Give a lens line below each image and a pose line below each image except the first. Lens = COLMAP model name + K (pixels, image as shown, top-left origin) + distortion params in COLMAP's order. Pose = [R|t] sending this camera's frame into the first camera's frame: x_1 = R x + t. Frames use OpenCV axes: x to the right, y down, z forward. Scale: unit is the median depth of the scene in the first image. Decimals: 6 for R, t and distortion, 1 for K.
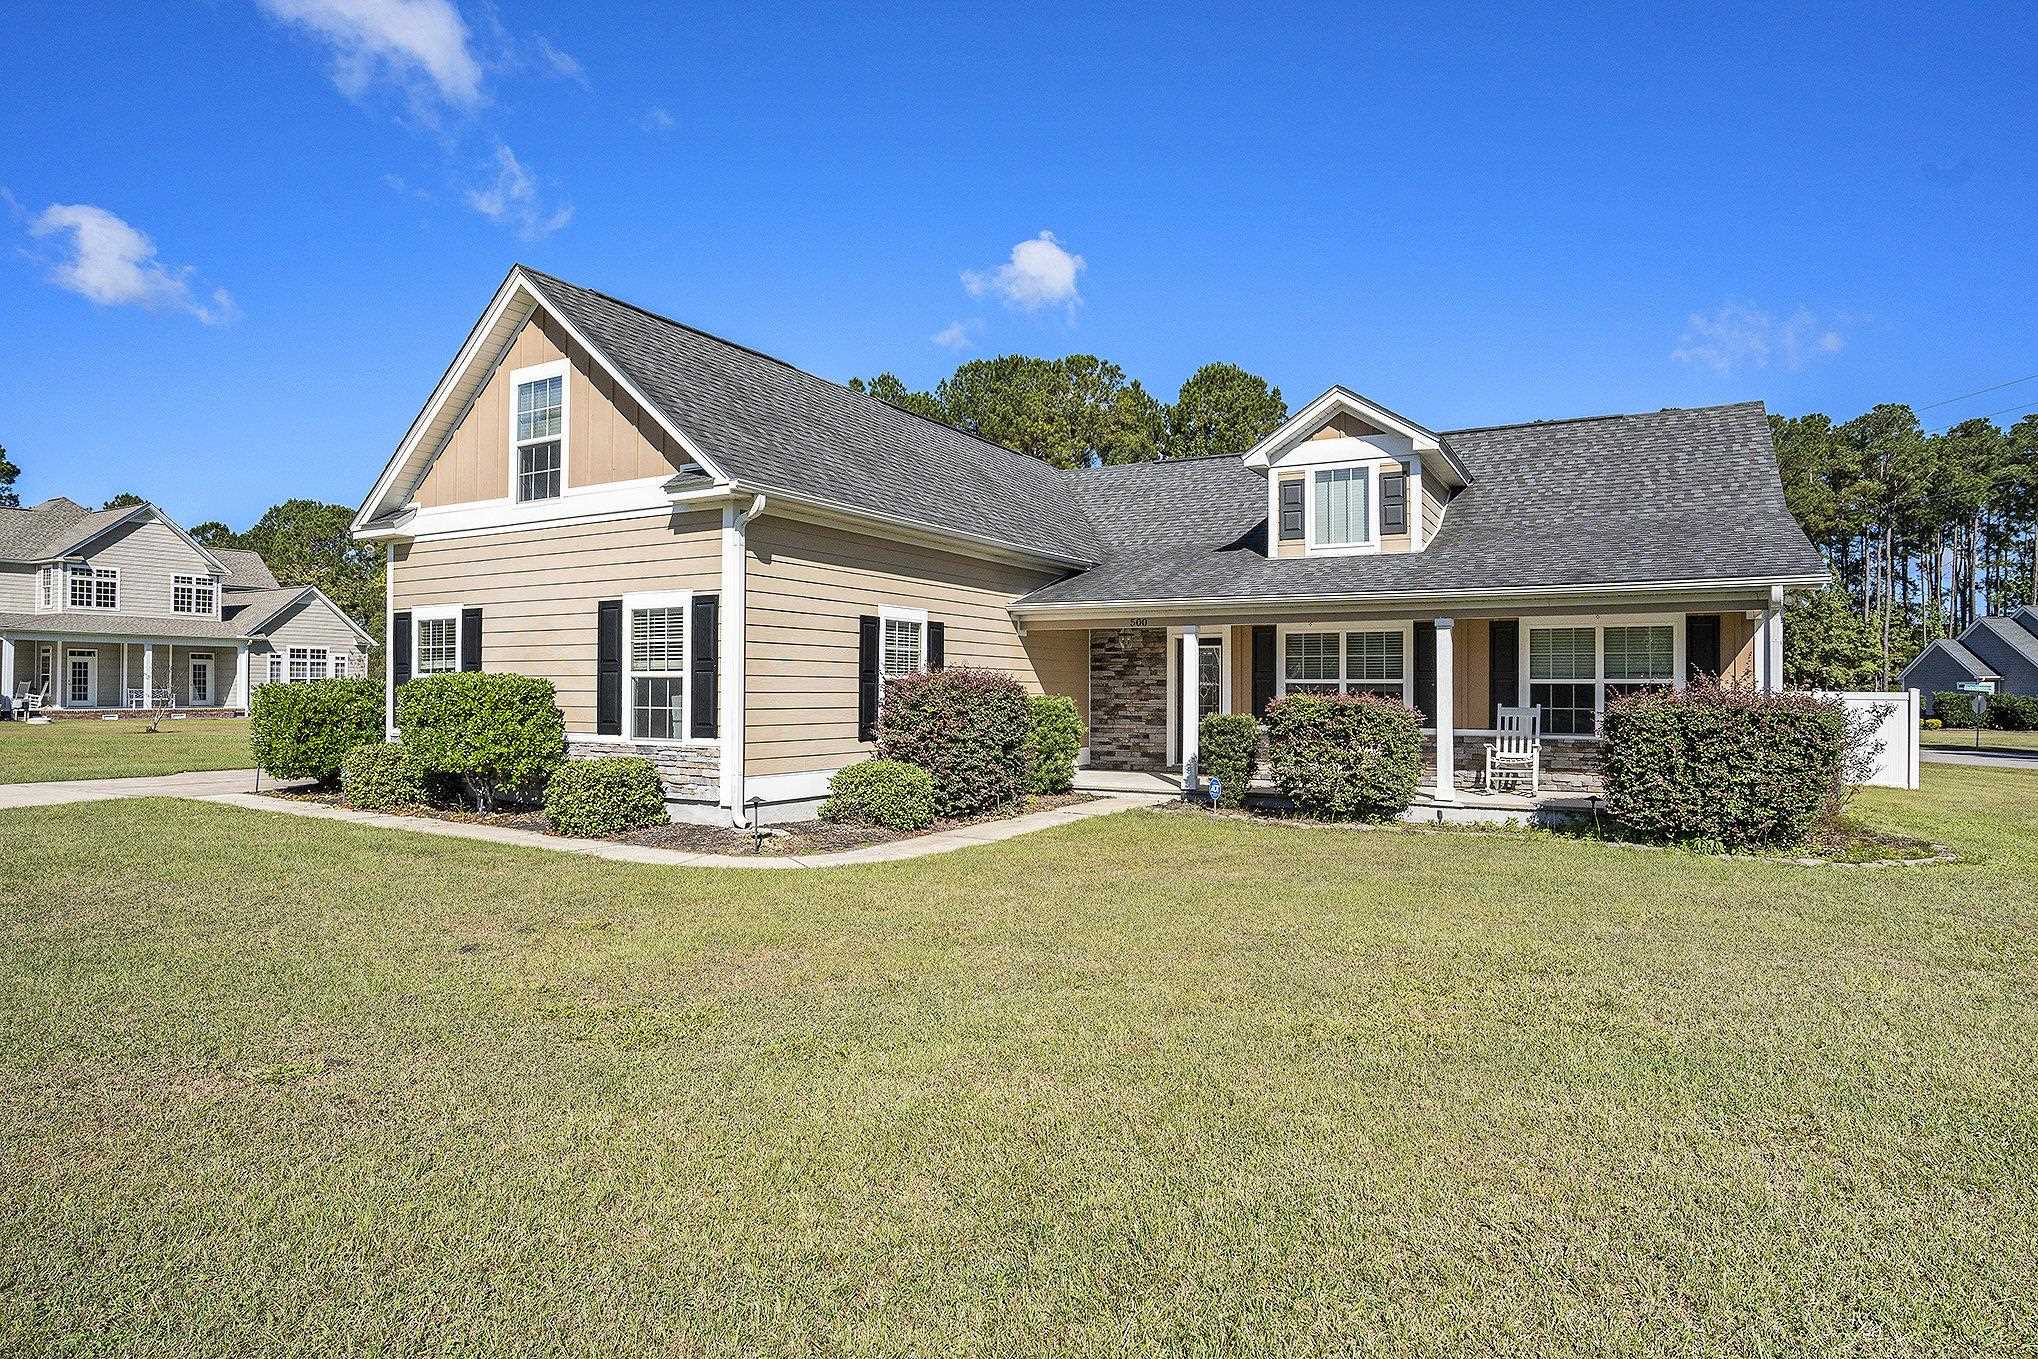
lens RADIAL K [[1092.2, 0, 1019.0], [0, 1092.2, 679.5], [0, 0, 1]] dist [-0.019425, 0.000198]
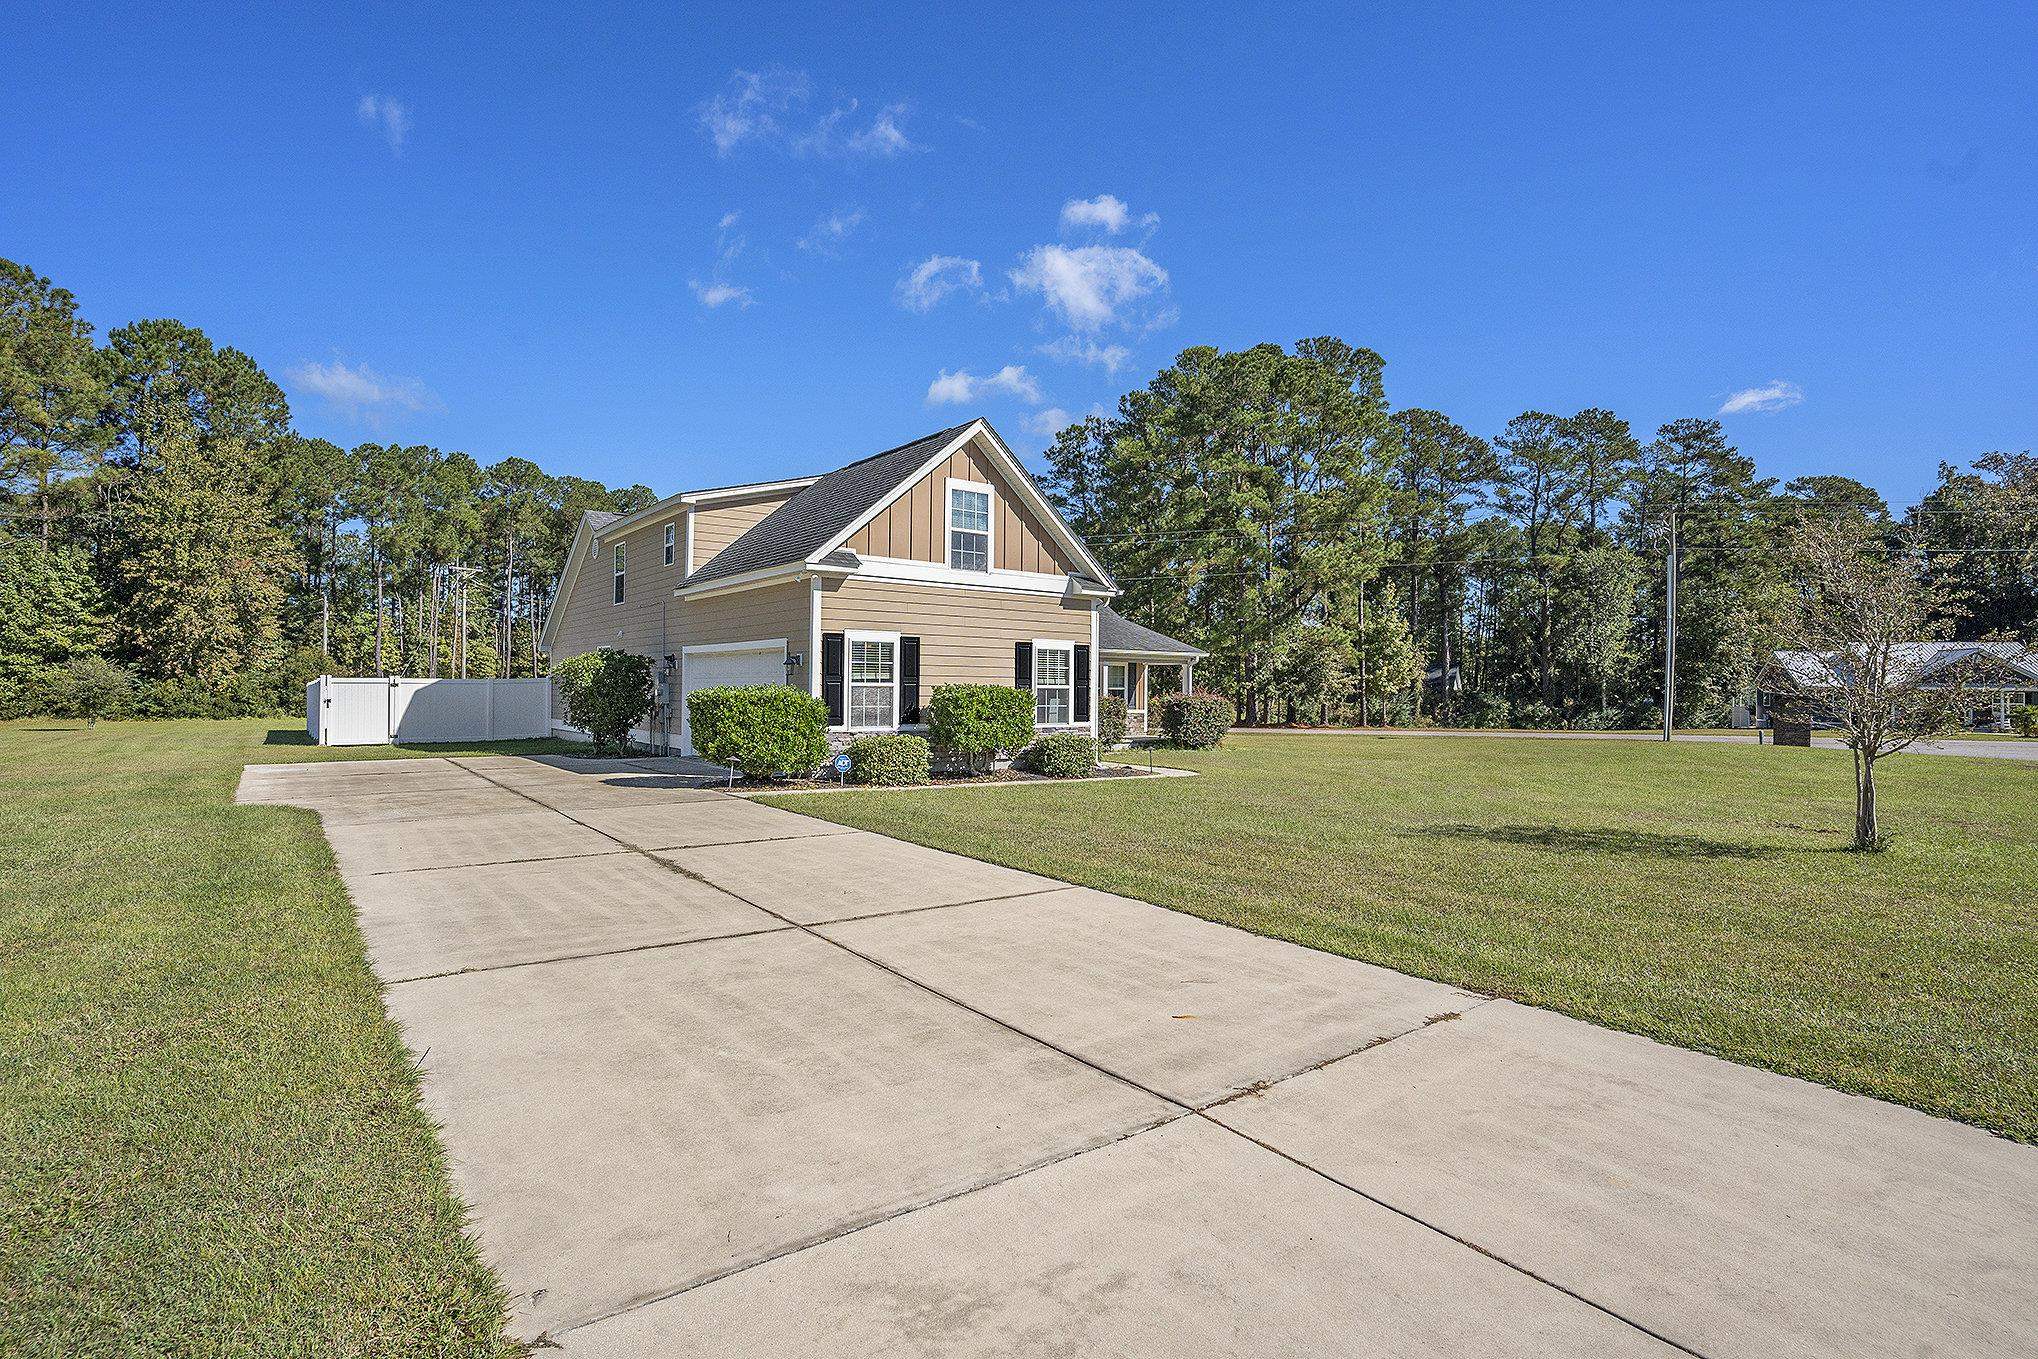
lens RADIAL K [[977.4, 0, 1019.0], [0, 977.4, 679.5], [0, 0, 1]] dist [0.001290, 0.000261]
pose [[0.384836, 0.009043, 0.922940, -1.692174], [-0.018064, 0.999834, -0.002265, -0.011419], [-0.922808, -0.015801, 0.384936, 0.414806]]
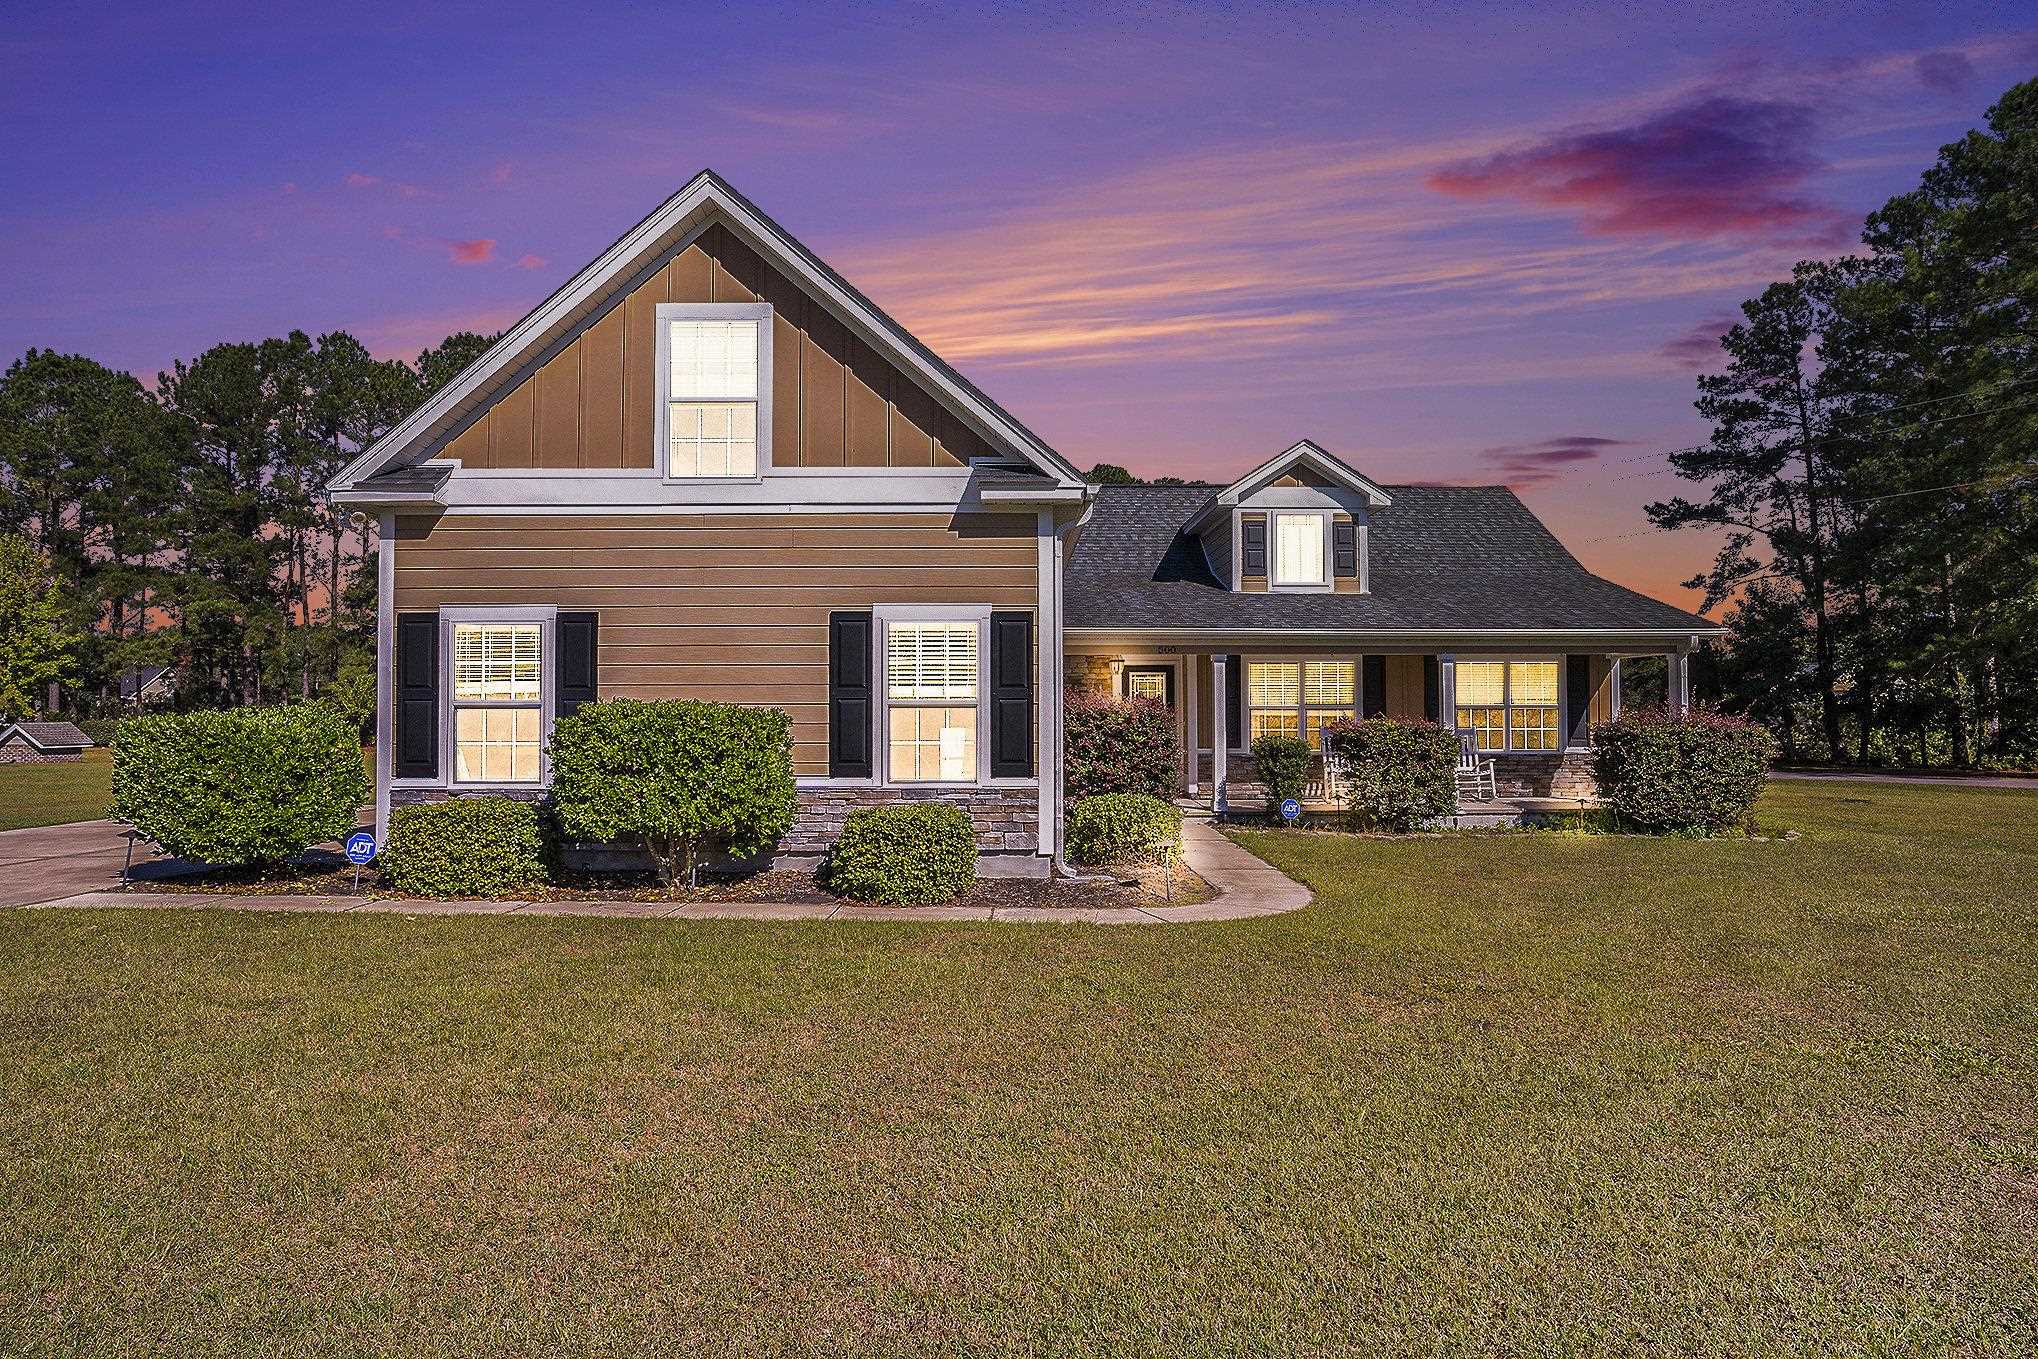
lens RADIAL K [[1103.8, 0, 1019.0], [0, 1103.8, 679.5], [0, 0, 1]] dist [0.001811, 0.000817]
pose [[0.870147, 0.007912, 0.492729, -0.646993], [0.001993, 0.999806, -0.019573, -0.005763], [-0.492789, 0.018013, 0.869962, 0.214180]]
